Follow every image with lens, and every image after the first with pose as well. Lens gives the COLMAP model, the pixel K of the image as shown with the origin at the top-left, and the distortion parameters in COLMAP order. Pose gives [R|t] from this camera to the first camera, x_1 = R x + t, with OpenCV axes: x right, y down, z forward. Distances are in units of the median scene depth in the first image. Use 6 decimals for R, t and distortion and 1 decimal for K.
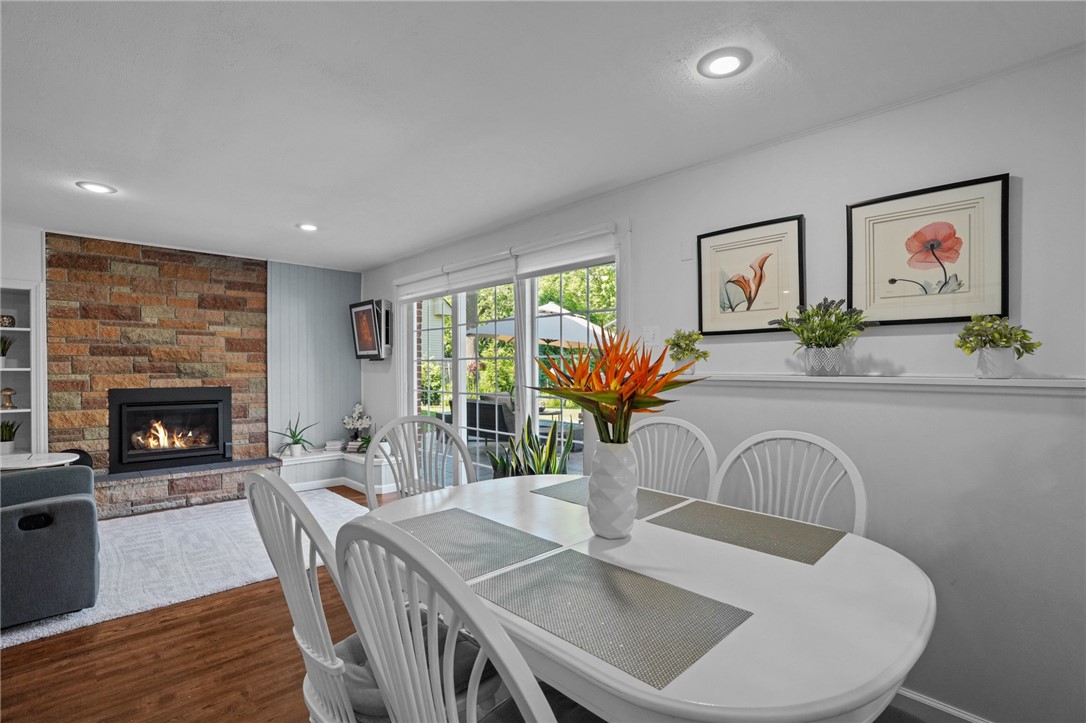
lens RADIAL K [[500.6, 0, 543.0], [0, 500.6, 361.5], [0, 0, 1]] dist [-0.066113, 0.017339]
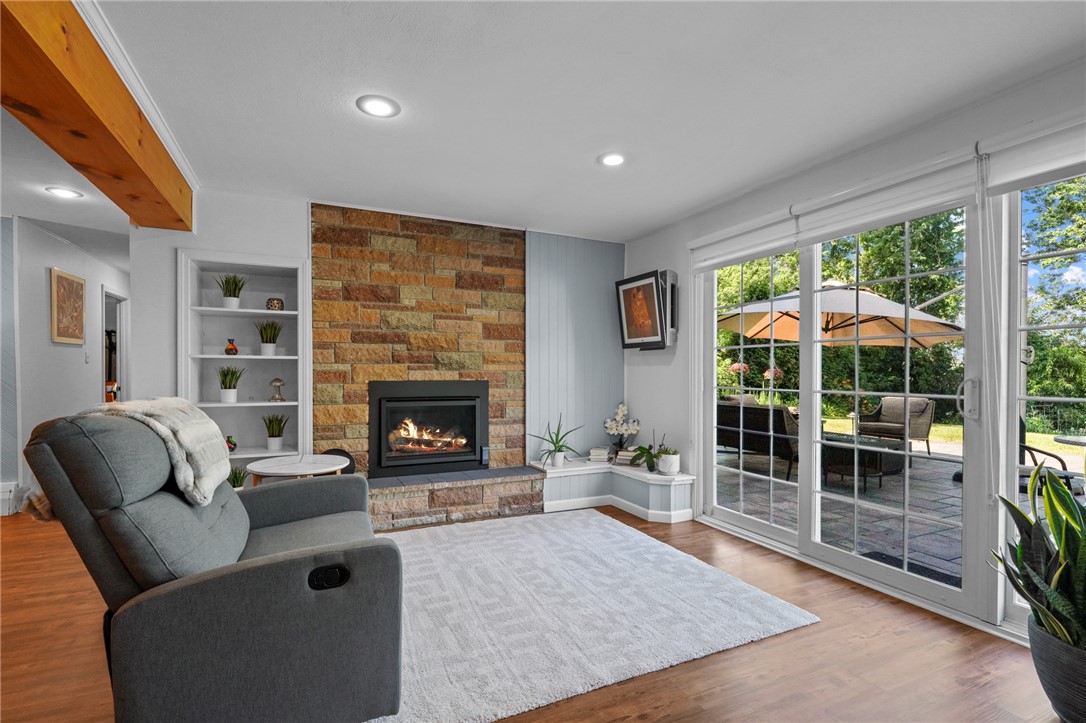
lens RADIAL K [[500.6, 0, 543.0], [0, 500.6, 361.5], [0, 0, 1]] dist [-0.066113, 0.017339]
pose [[0.942756, -0.003302, -0.333466, -0.285708], [0.001529, 0.999983, -0.005581, 0.025408], [0.333479, 0.004752, 0.942745, 0.237150]]
